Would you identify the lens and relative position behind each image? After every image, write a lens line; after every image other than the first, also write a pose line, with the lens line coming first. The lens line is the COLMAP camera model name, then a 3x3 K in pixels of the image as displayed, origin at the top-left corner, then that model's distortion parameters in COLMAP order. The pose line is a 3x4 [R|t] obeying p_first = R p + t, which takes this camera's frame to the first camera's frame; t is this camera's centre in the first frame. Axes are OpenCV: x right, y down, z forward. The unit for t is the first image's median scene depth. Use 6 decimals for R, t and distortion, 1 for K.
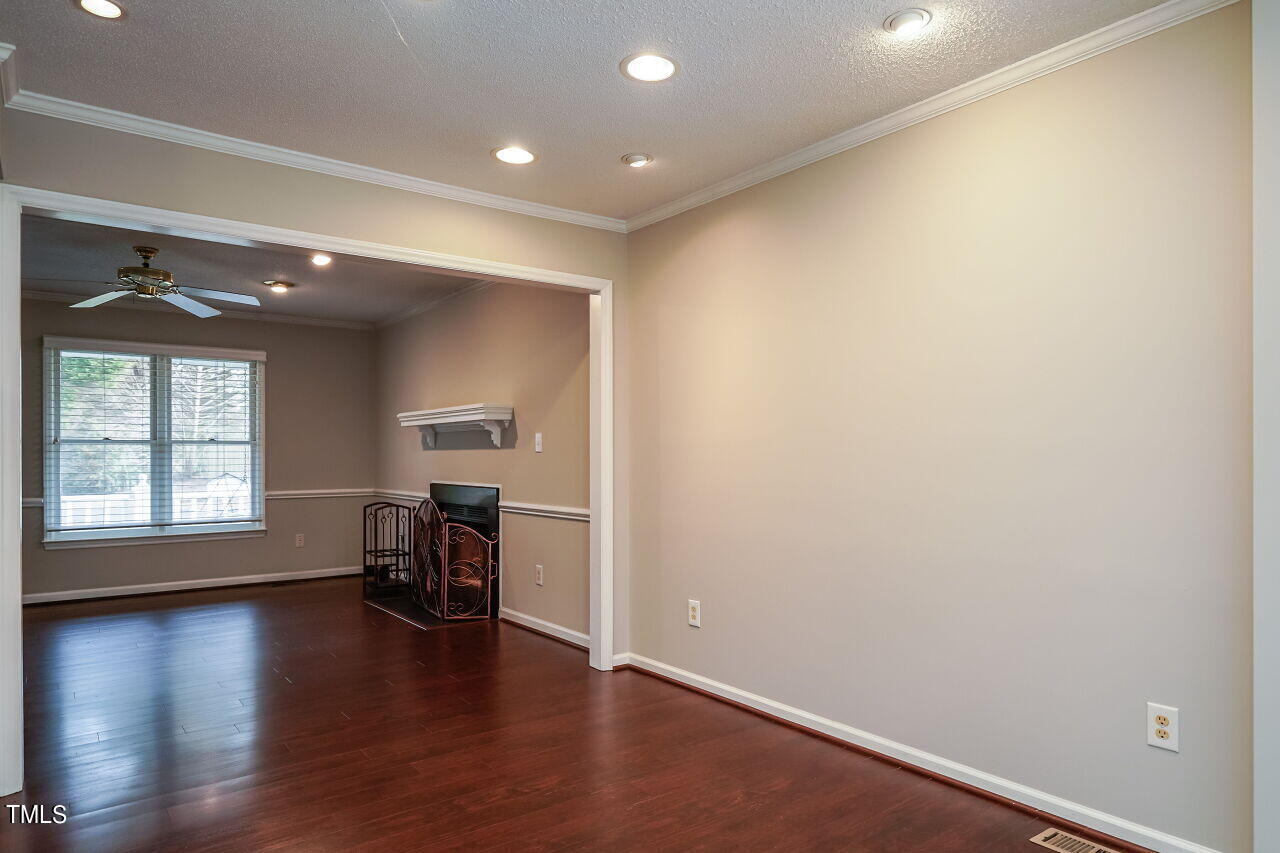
lens RADIAL K [[749.2, 0, 653.9], [0, 749.2, 462.1], [0, 0, 1]] dist [-0.021749, 0.008079]
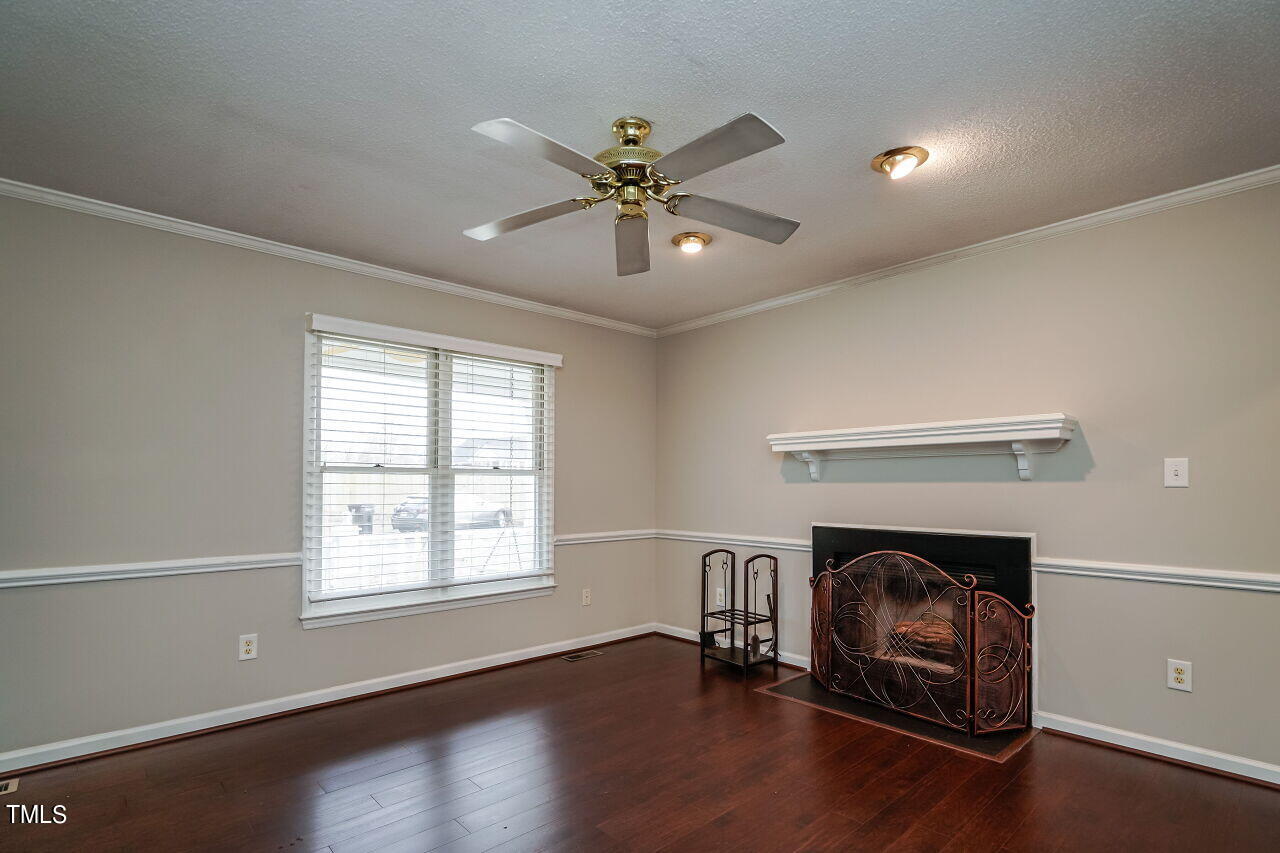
lens RADIAL K [[631.8, 0, 652.2], [0, 631.8, 478.0], [0, 0, 1]] dist [-0.010313, 0.004941]
pose [[0.997698, 0.000884, 0.067814, -0.504951], [0.000526, 0.999784, -0.020773, -0.007547], [-0.067818, 0.020760, 0.997482, 0.374802]]
